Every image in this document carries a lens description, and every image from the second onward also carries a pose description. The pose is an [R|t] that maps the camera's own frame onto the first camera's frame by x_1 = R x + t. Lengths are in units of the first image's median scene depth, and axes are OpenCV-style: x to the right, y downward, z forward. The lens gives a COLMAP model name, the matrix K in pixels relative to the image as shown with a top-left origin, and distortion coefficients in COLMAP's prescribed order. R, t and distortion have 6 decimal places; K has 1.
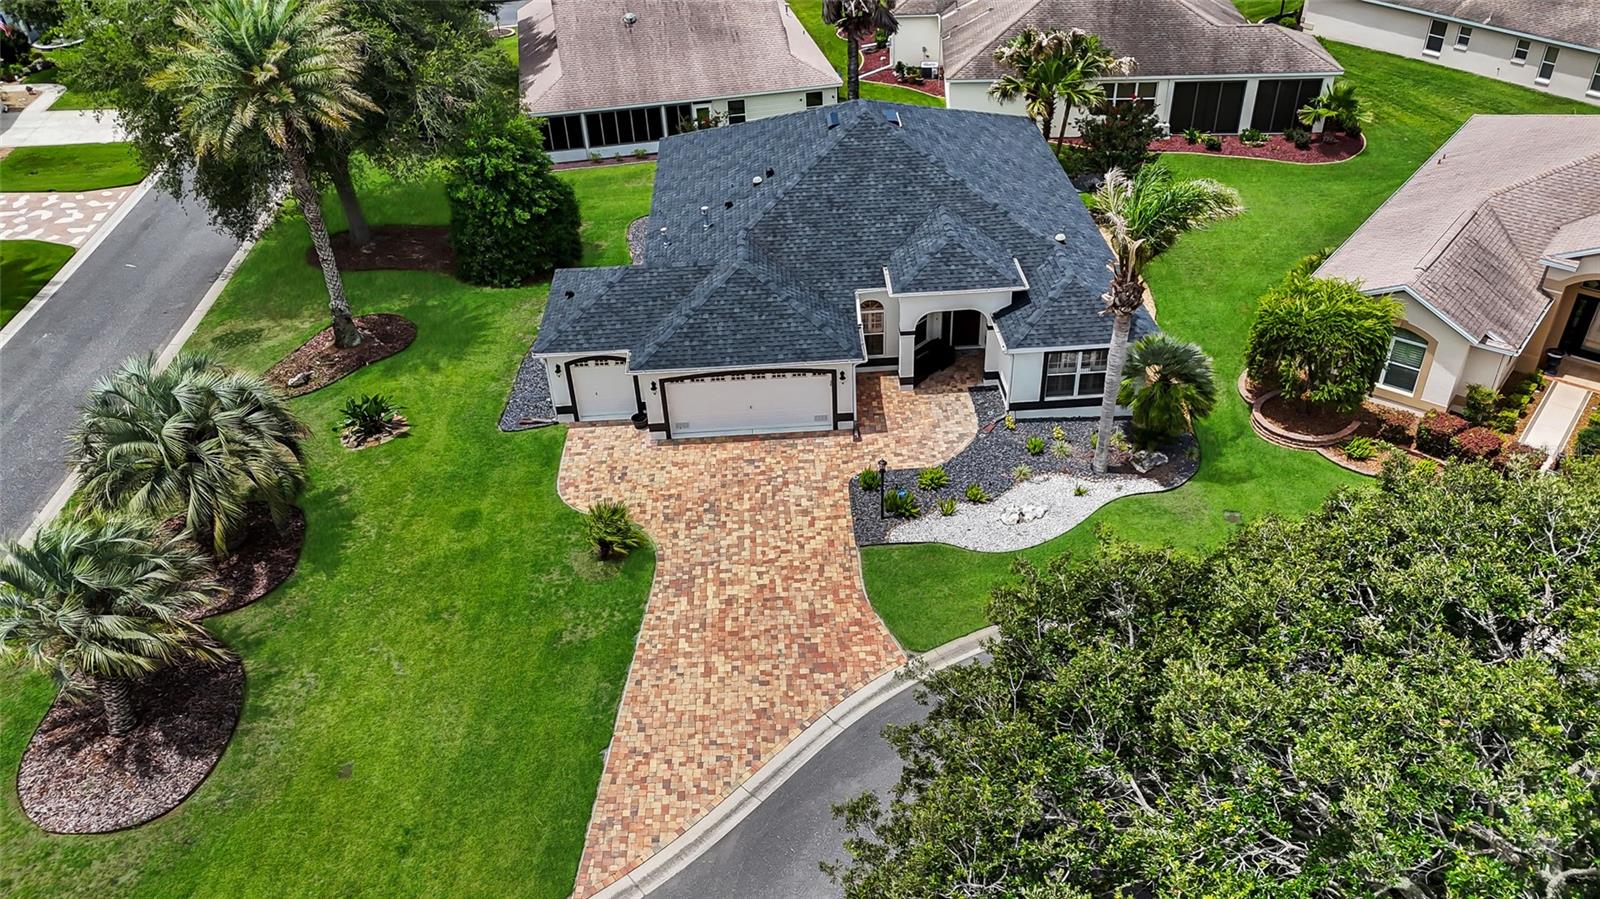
lens RADIAL K [[1181.0, 0, 800.0], [0, 1181.0, 449.5], [0, 0, 1]] dist [0.052120, -0.004584]
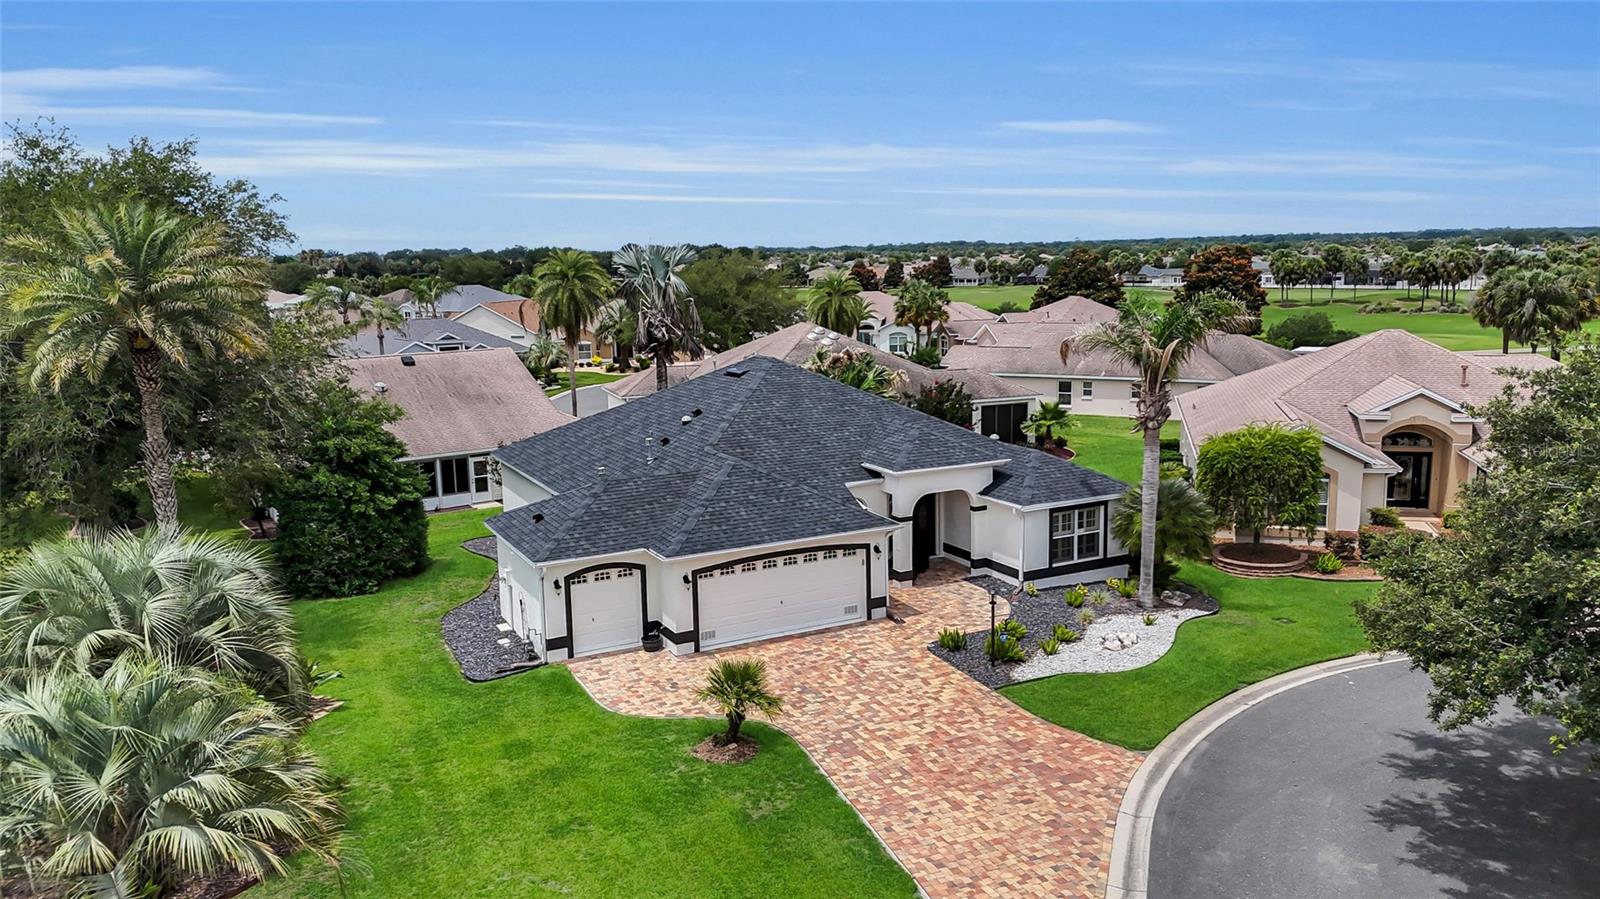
lens RADIAL K [[1174.6, 0, 794.3], [0, 1174.6, 437.9], [0, 0, 1]] dist [0.050061, -0.006862]
pose [[0.910067, -0.046100, 0.411890, -0.390775], [0.227115, 0.886772, -0.402559, 0.211115], [-0.346694, 0.459902, 0.817492, 0.226885]]
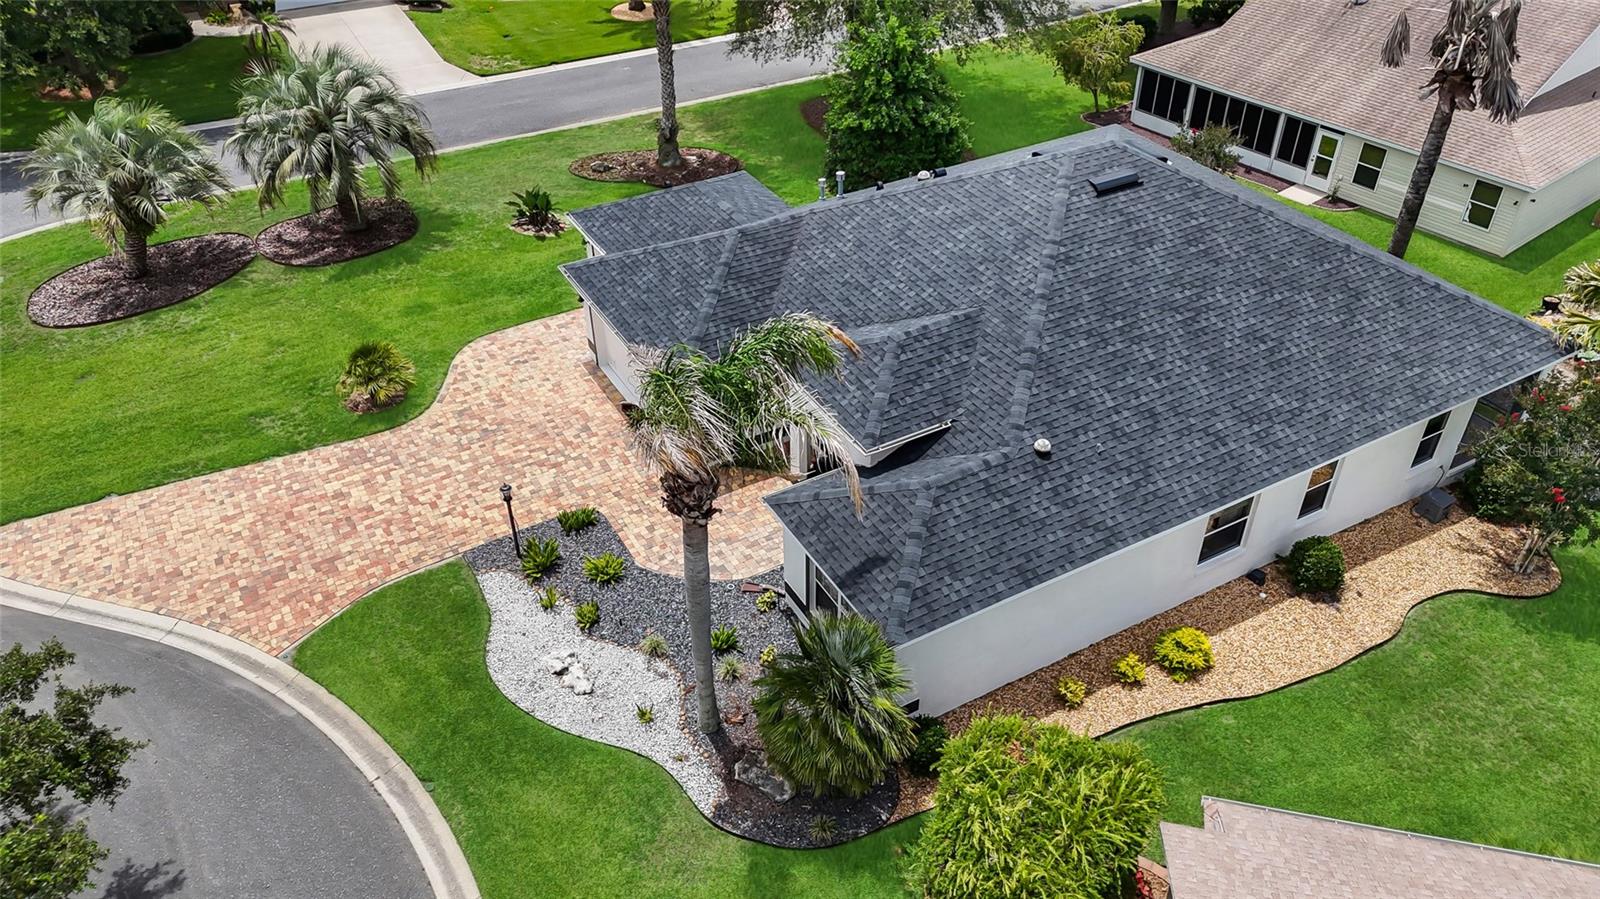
lens RADIAL K [[1181.0, 0, 800.0], [0, 1181.0, 449.5], [0, 0, 1]] dist [0.052120, -0.004584]
pose [[0.450799, 0.567073, -0.689354, 0.614614], [-0.522413, 0.793809, 0.311370, -0.320305], [0.723785, 0.219762, 0.654095, 0.551897]]
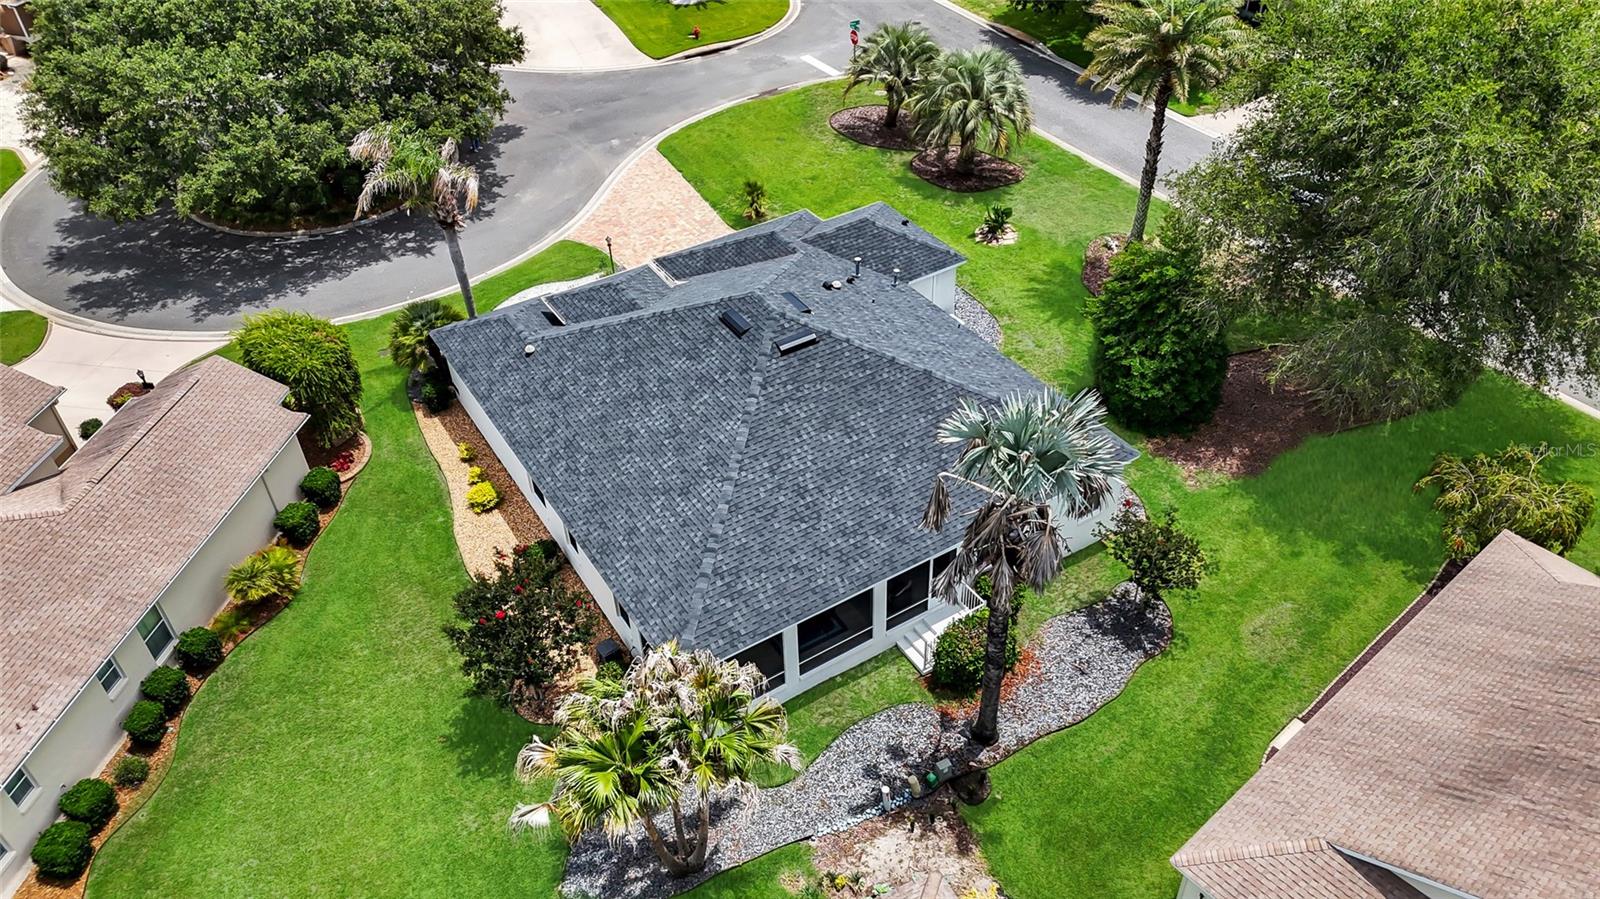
lens RADIAL K [[1209.3, 0, 800.0], [0, 1209.3, 449.5], [0, 0, 1]] dist [-0.005557, -0.004526]
pose [[-0.869861, 0.358580, -0.338767, 0.428369], [-0.231779, 0.309121, 0.922346, -1.245516], [0.435455, 0.880832, -0.185781, 1.456735]]
